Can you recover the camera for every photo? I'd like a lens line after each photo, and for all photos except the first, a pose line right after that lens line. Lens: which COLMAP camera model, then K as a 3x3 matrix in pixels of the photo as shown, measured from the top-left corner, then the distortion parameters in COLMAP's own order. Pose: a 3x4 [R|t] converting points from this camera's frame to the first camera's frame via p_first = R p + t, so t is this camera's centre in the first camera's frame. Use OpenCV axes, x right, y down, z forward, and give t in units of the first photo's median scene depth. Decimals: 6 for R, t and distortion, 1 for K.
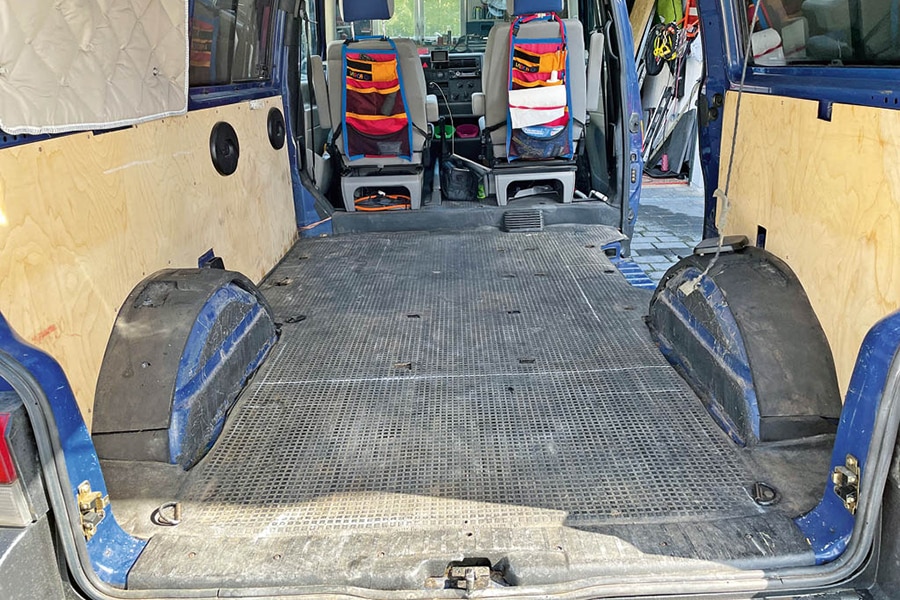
lens RADIAL K [[693.3, 0, 450.0], [0, 693.3, 300.0], [0, 0, 1]] dist [0.057913, -0.004874]
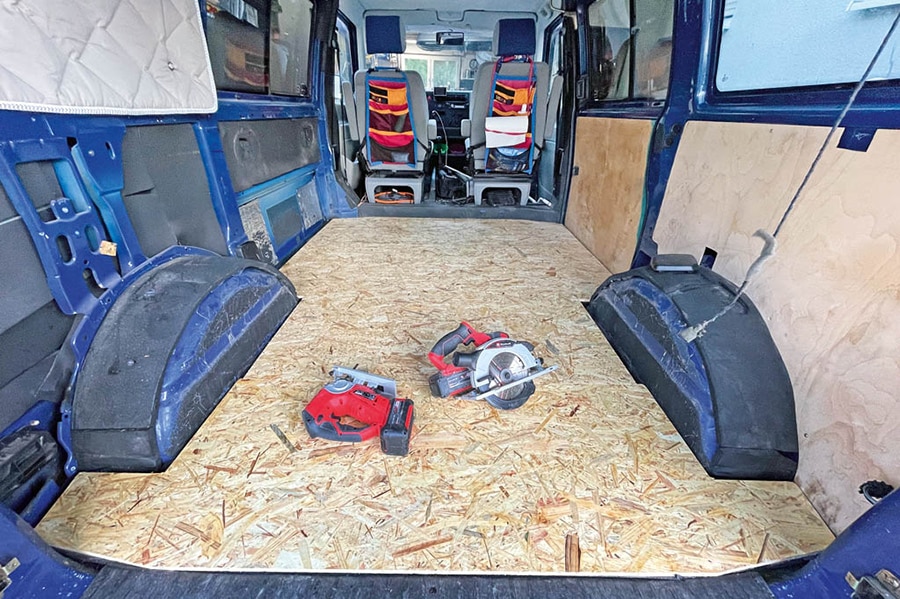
lens RADIAL K [[368.6, 0, 445.6], [0, 368.6, 314.9], [0, 0, 1]] dist [0.001582, 0.000585]
pose [[0.998448, 0.051872, 0.020285, 0.005459], [-0.054647, 0.982739, 0.176743, -0.045903], [-0.010767, -0.177577, 0.984048, 0.224576]]
